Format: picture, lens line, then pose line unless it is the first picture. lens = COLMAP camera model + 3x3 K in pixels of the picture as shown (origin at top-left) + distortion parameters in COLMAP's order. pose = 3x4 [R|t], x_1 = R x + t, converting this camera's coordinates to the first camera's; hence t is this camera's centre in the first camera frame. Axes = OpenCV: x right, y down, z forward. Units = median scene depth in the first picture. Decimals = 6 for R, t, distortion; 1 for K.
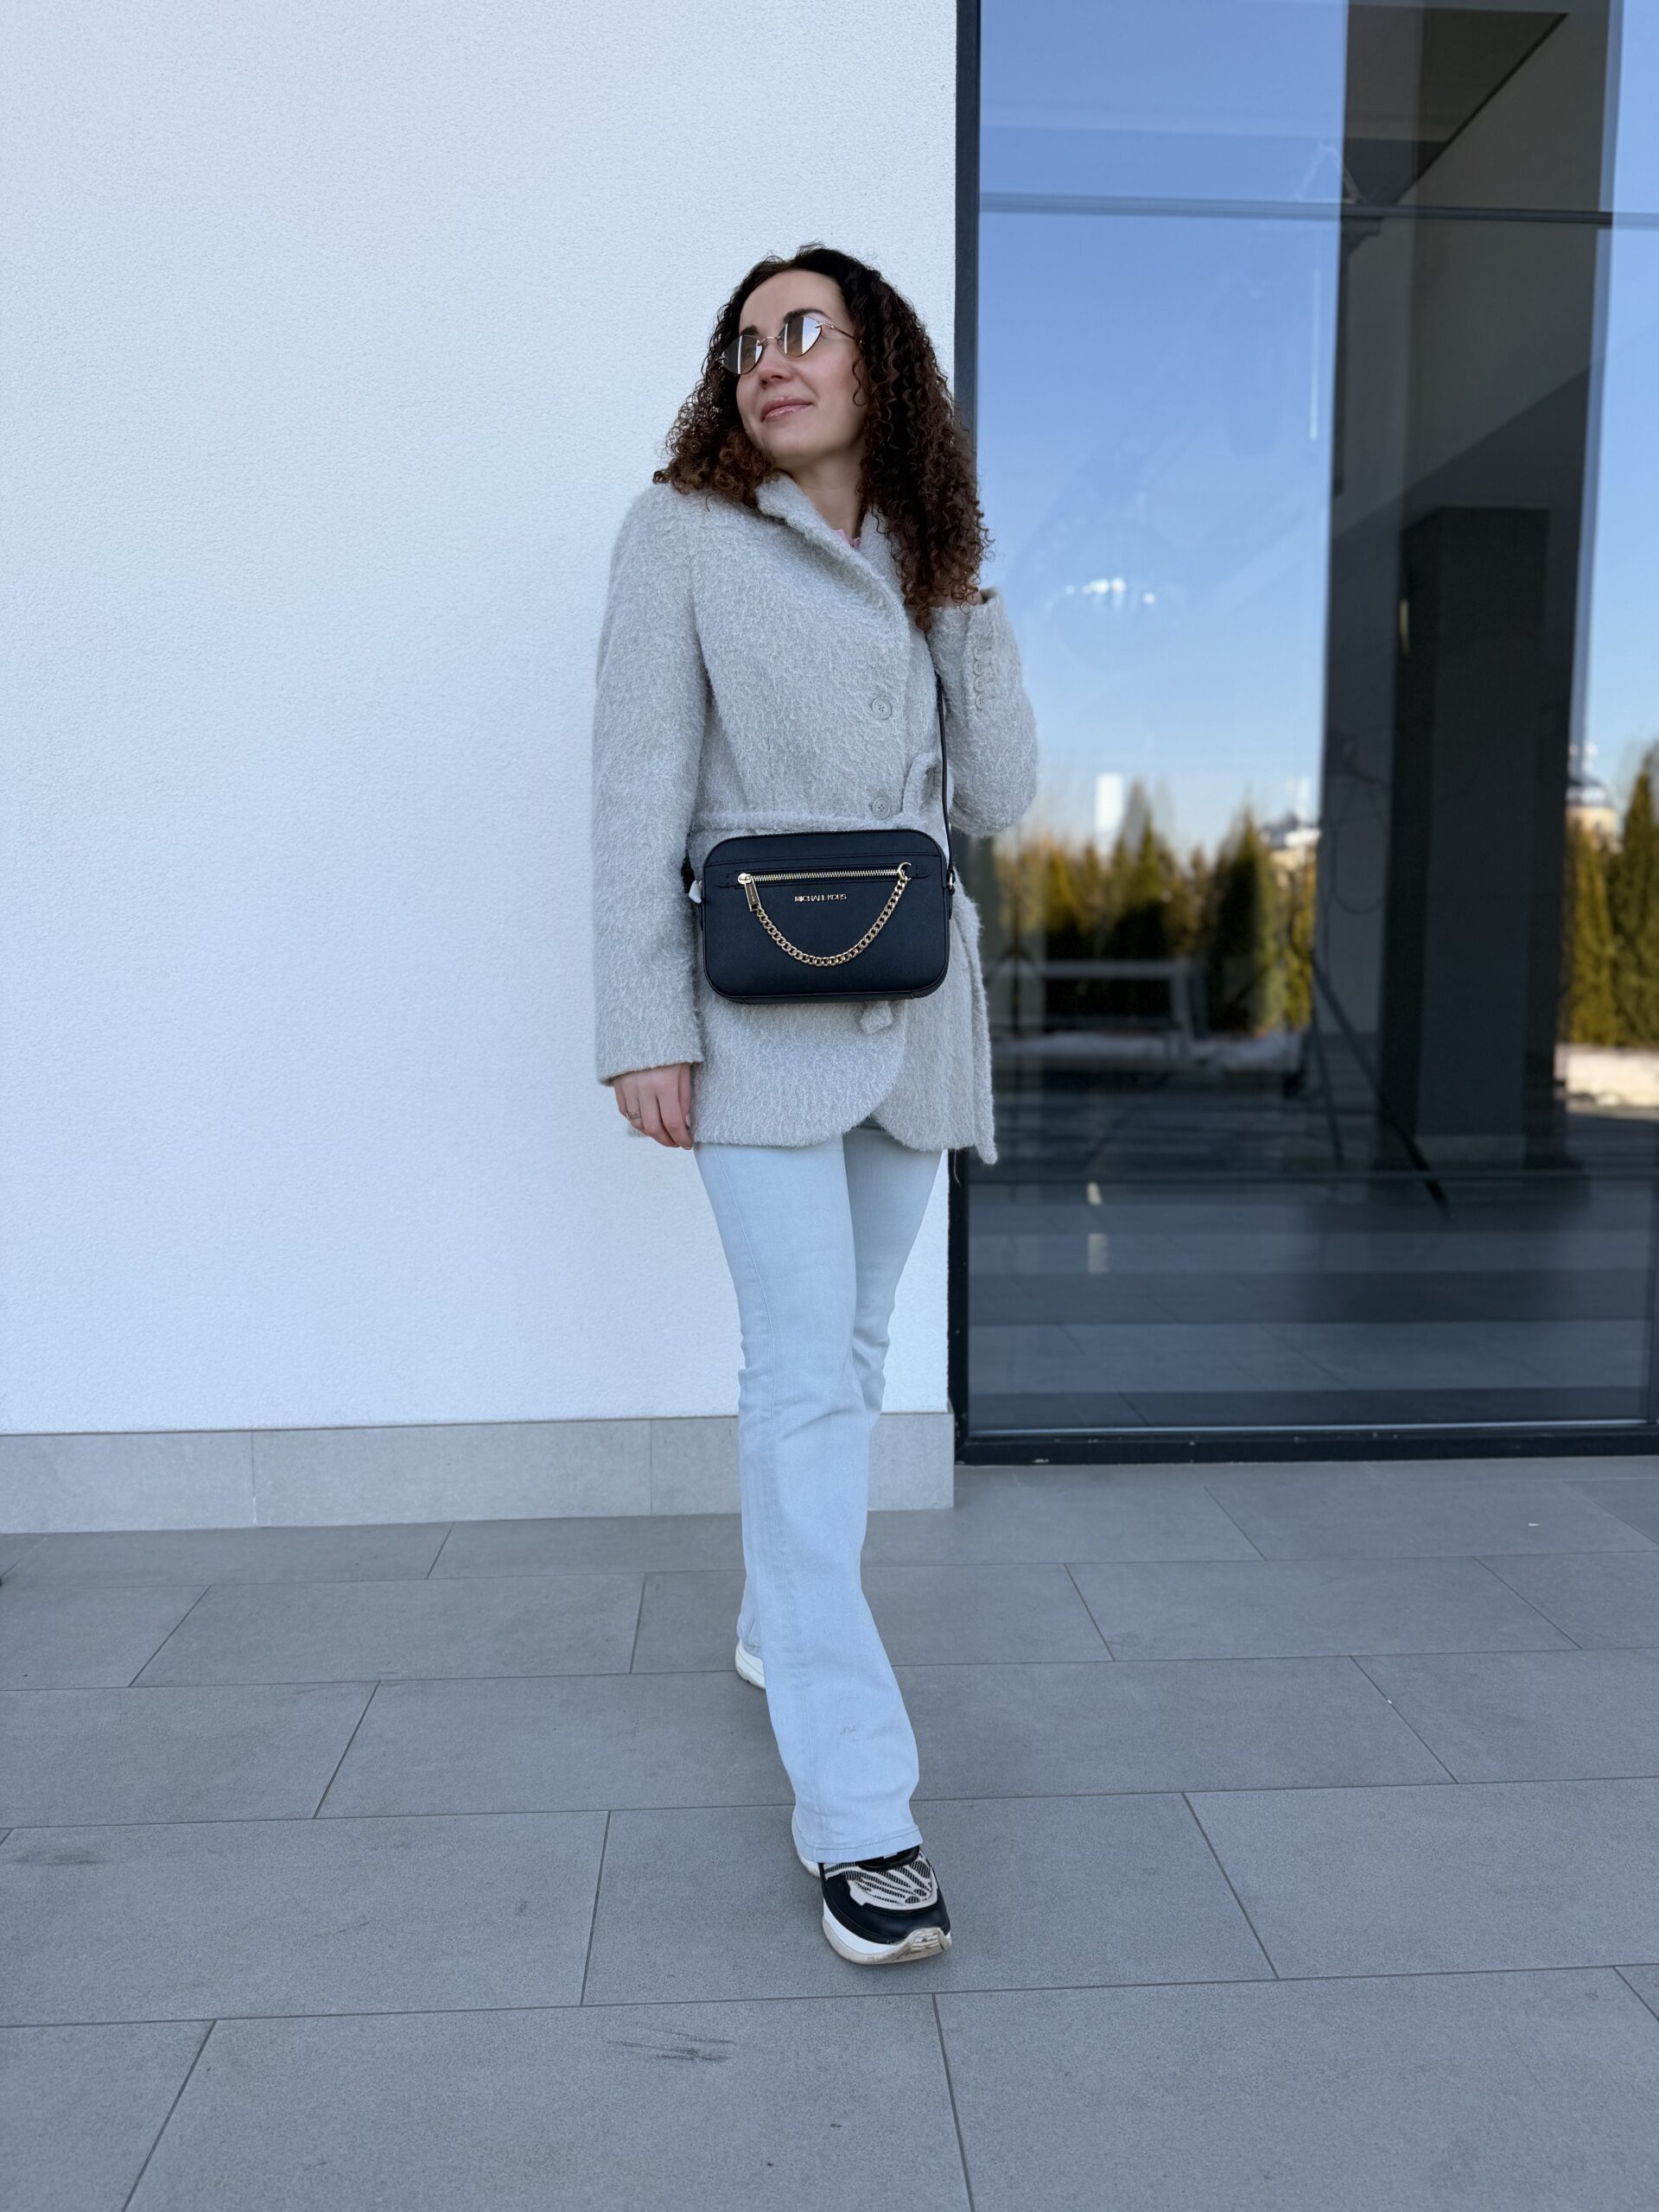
lens RADIAL K [[1593.4, 0, 833.6], [0, 1593.4, 1114.5], [0, 0, 1]] dist [0.010492, -0.023994]
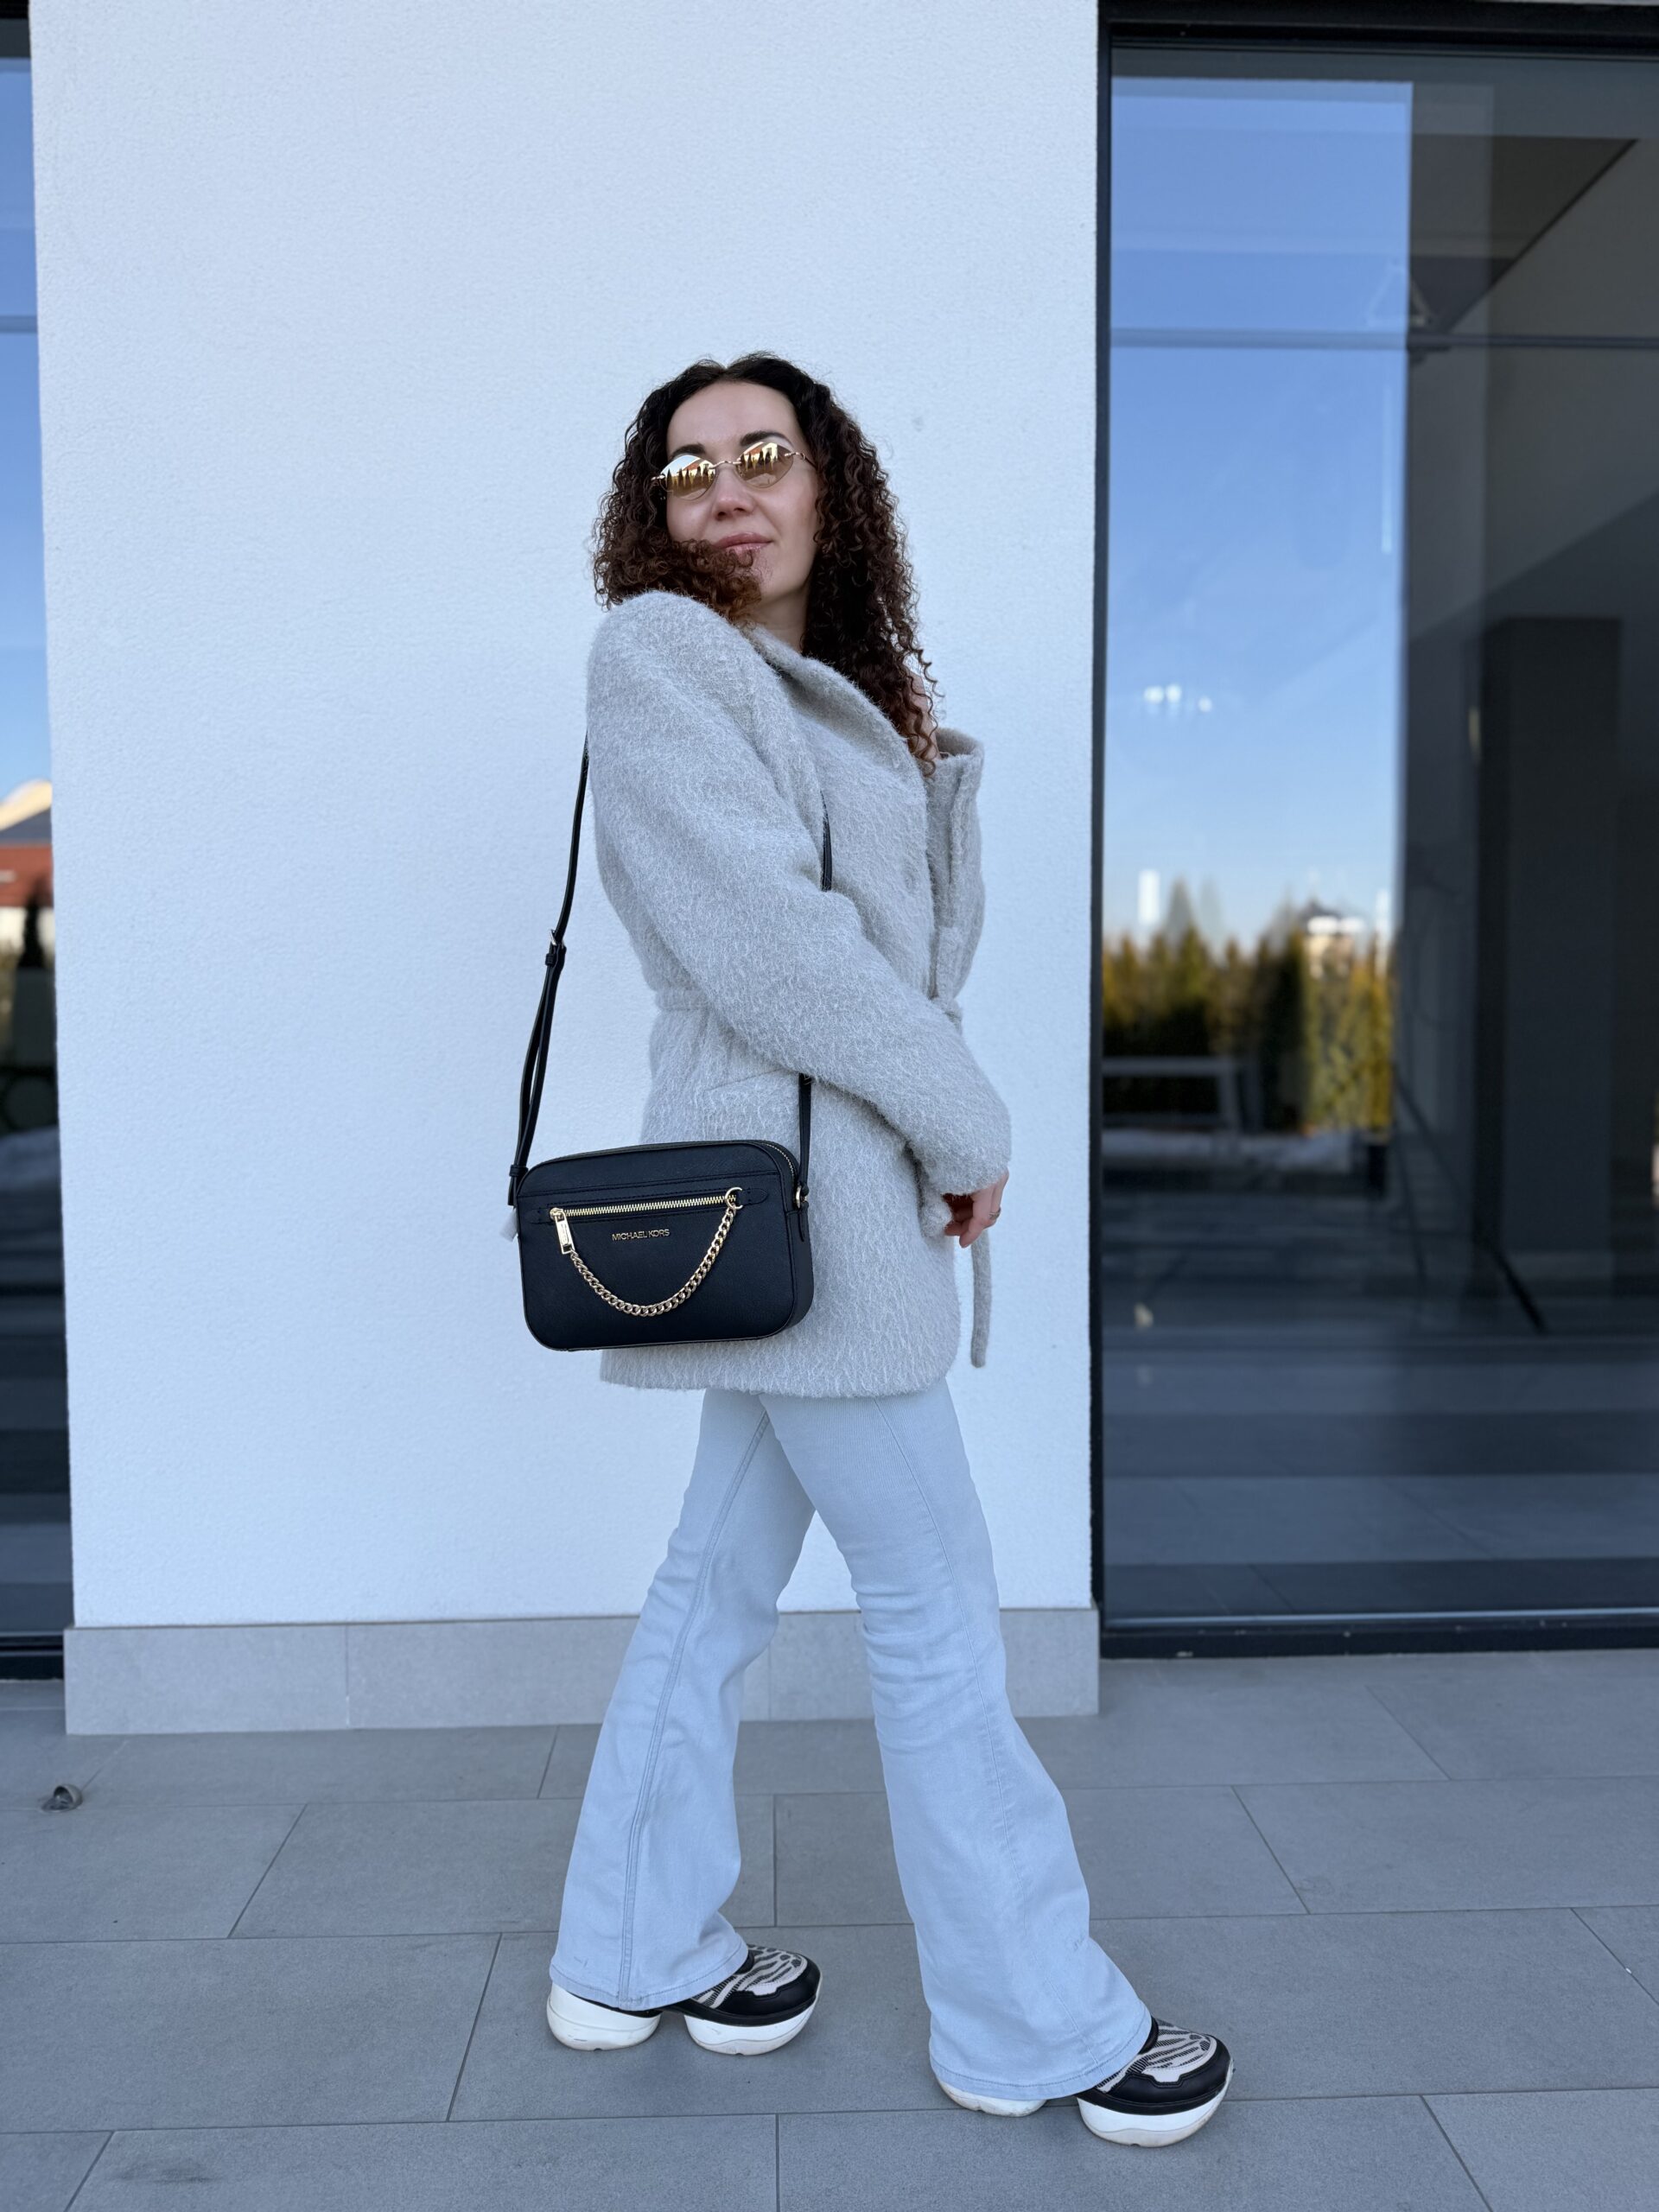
lens RADIAL K [[1600.7, 0, 829.5], [0, 1600.7, 1112.5], [0, 0, 1]] dist [-0.002854, -0.006769]
pose [[0.999774, -0.001235, -0.021203, -0.061752], [0.000008, 0.998330, -0.057763, -0.047016], [0.021239, 0.057750, 0.998105, 0.054201]]
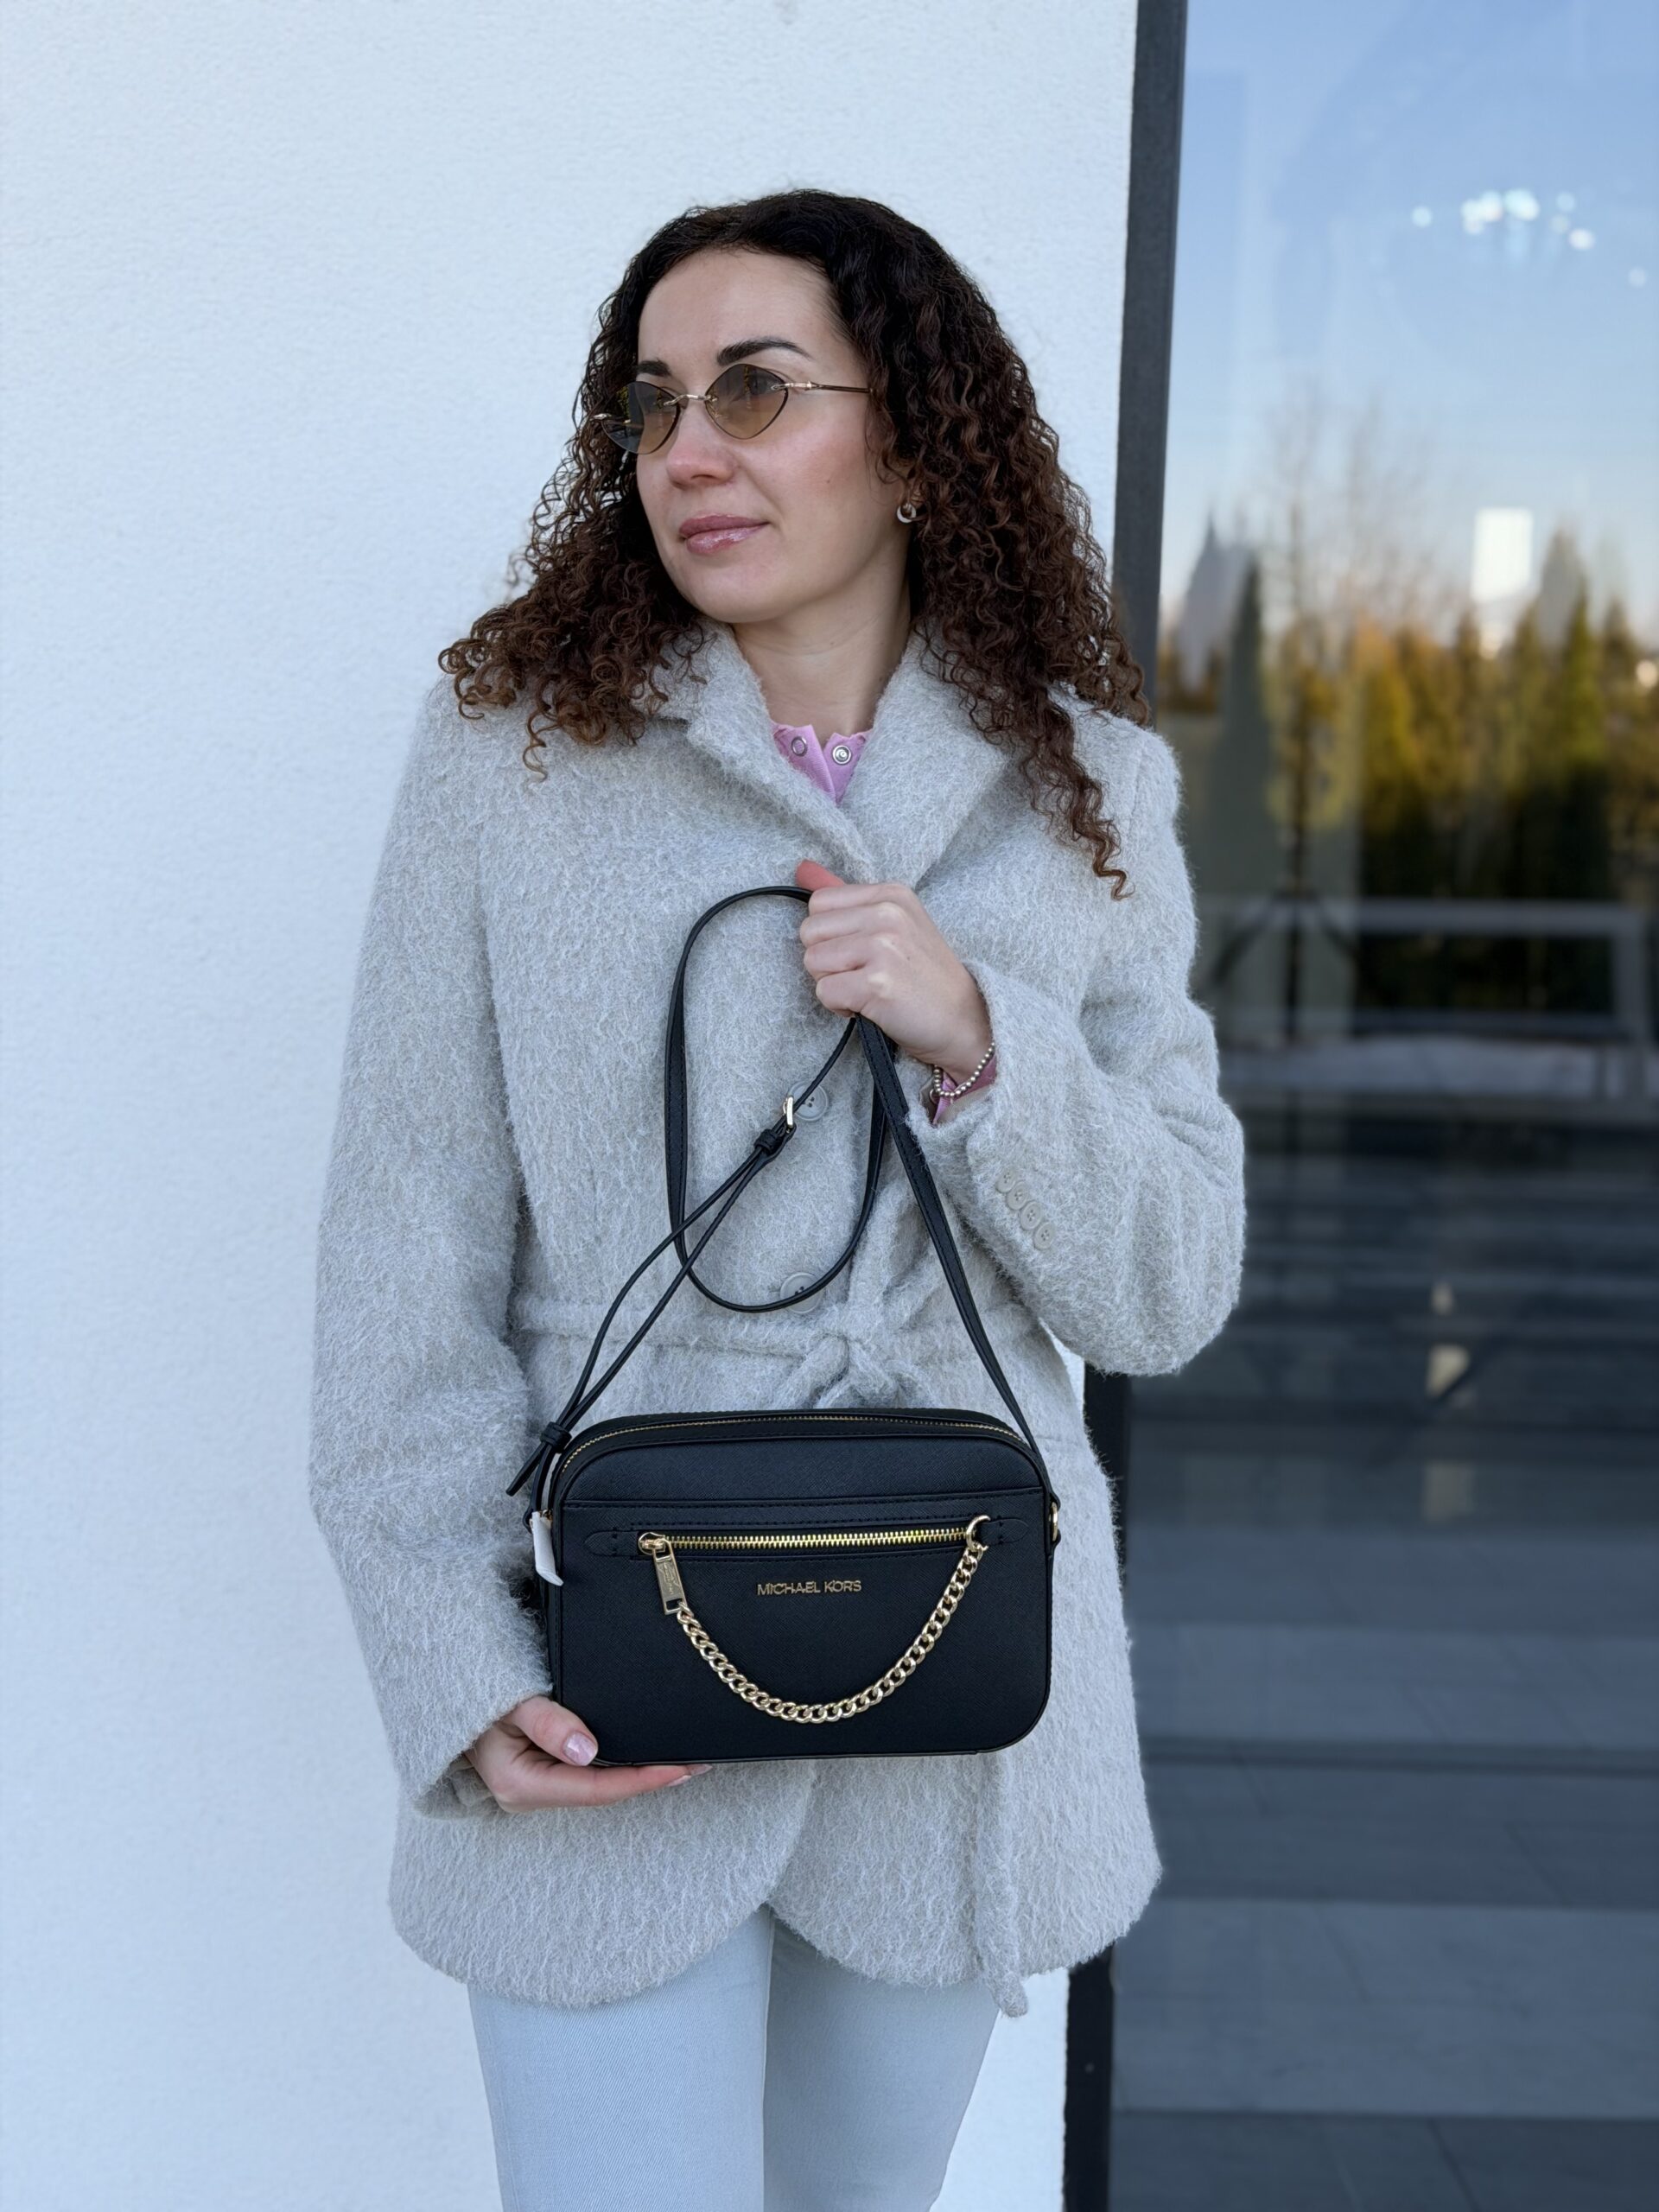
lens RADIAL K [[3113.1, 0, 834.0], [0, 3113.1, 1113.0], [0, 0, 1]] dist [0.220143, -0.516438]
pose [[0.998886, 0.031299, -0.035323, 0.027715], [-0.031335, 0.999509, -0.000467, -0.171686], [0.035291, 0.001573, 0.999376, 0.019637]]
